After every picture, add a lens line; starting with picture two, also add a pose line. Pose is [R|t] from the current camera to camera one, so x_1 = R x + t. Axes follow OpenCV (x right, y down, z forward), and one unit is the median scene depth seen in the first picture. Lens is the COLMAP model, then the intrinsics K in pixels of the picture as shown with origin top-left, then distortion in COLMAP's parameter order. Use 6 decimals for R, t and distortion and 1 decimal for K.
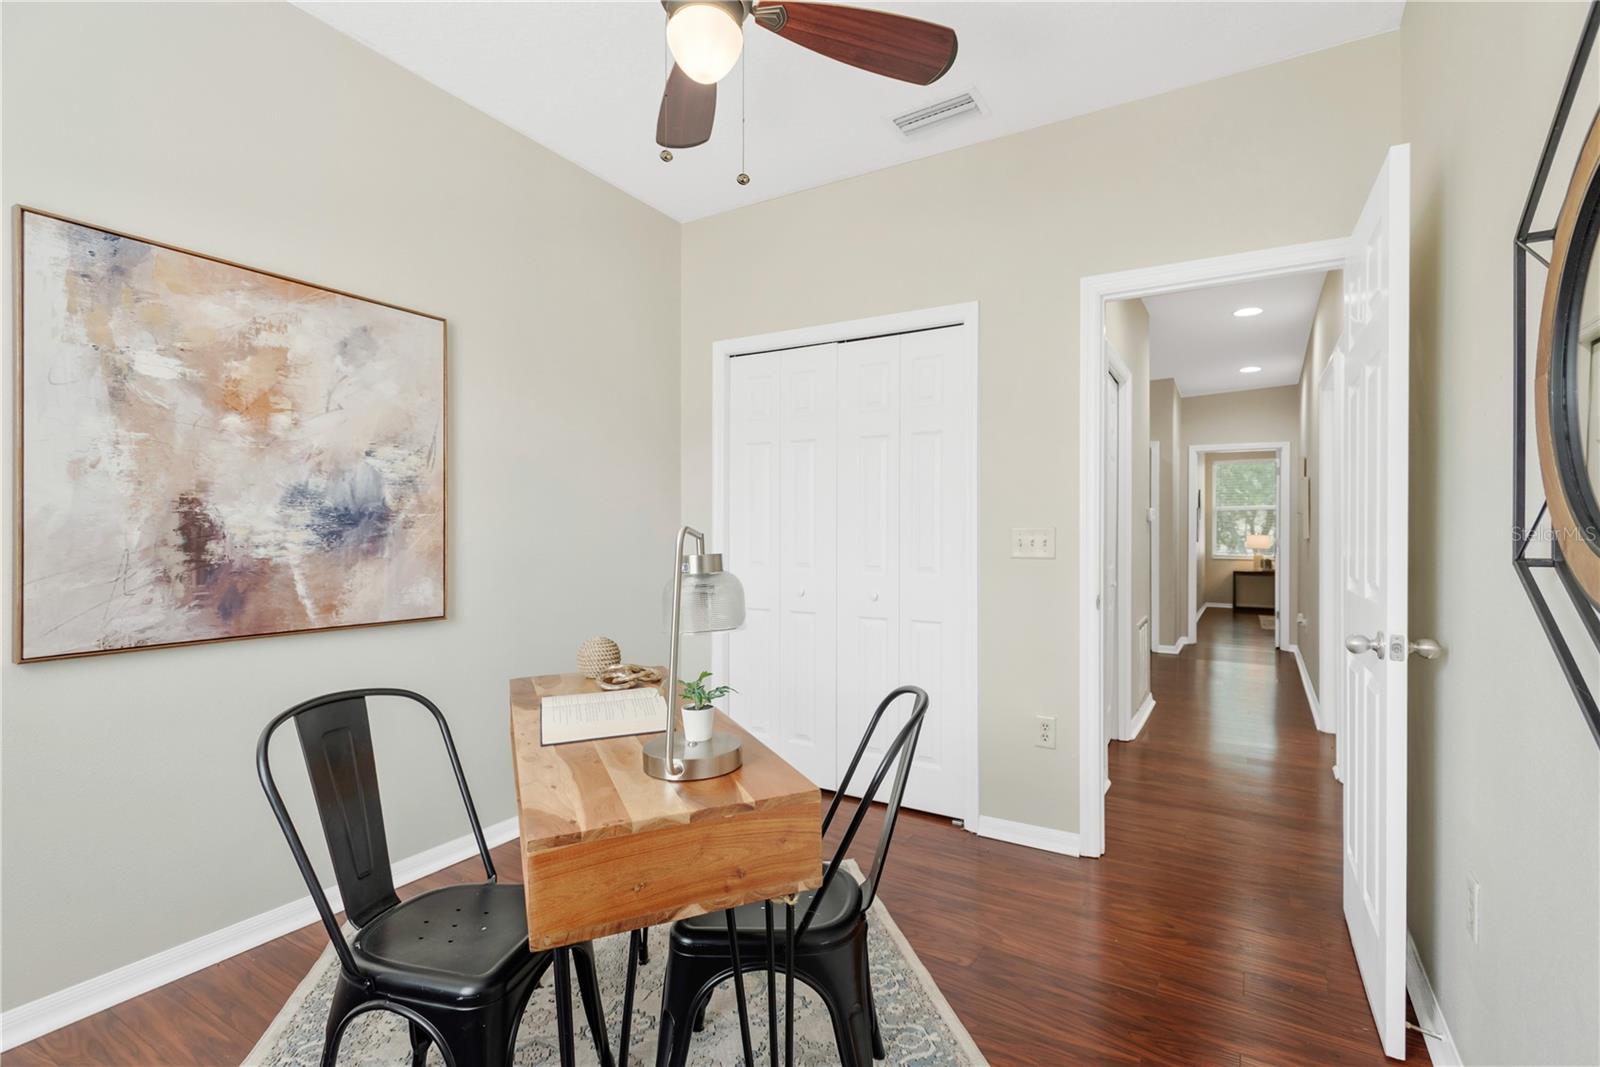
lens RADIAL K [[748.0, 0, 795.5], [0, 748.0, 537.7], [0, 0, 1]] dist [0.018996, -0.005887]
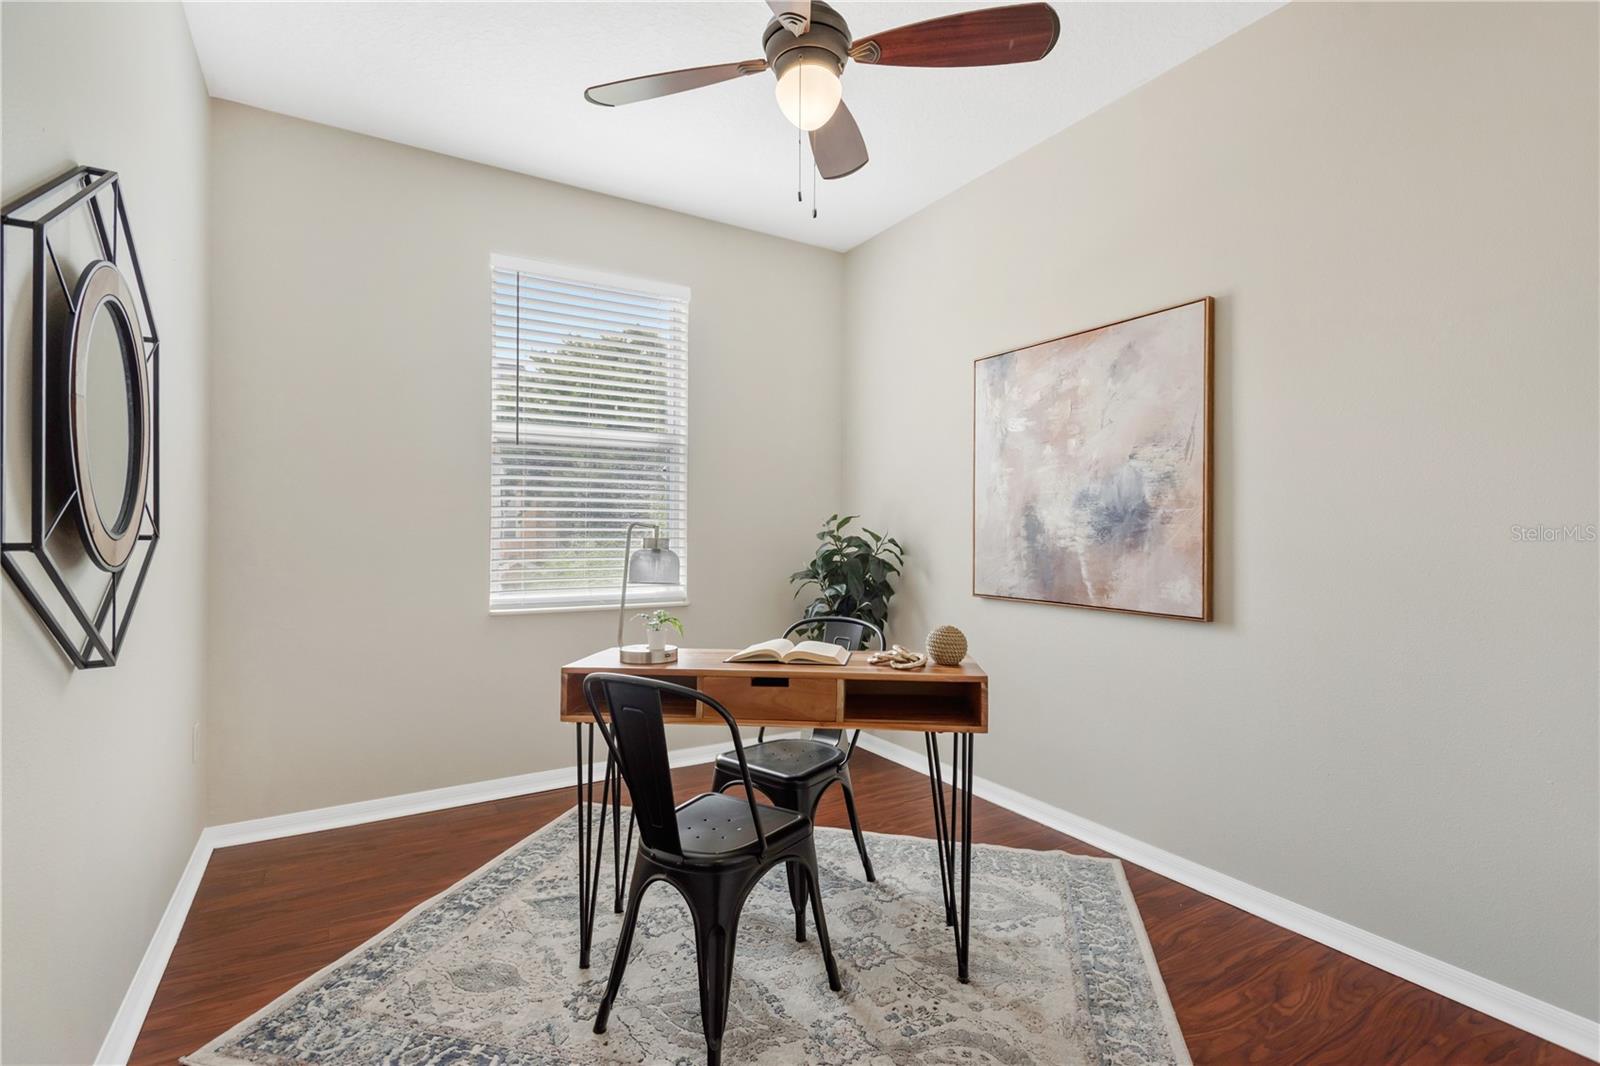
lens RADIAL K [[748.0, 0, 799.9], [0, 748.0, 529.6], [0, 0, 1]] dist [0.018996, -0.005887]
pose [[-0.455686, -0.004519, -0.890129, 0.664280], [-0.010176, 0.999948, 0.000133, 0.000246], [0.890082, 0.009119, -0.455709, 1.114163]]
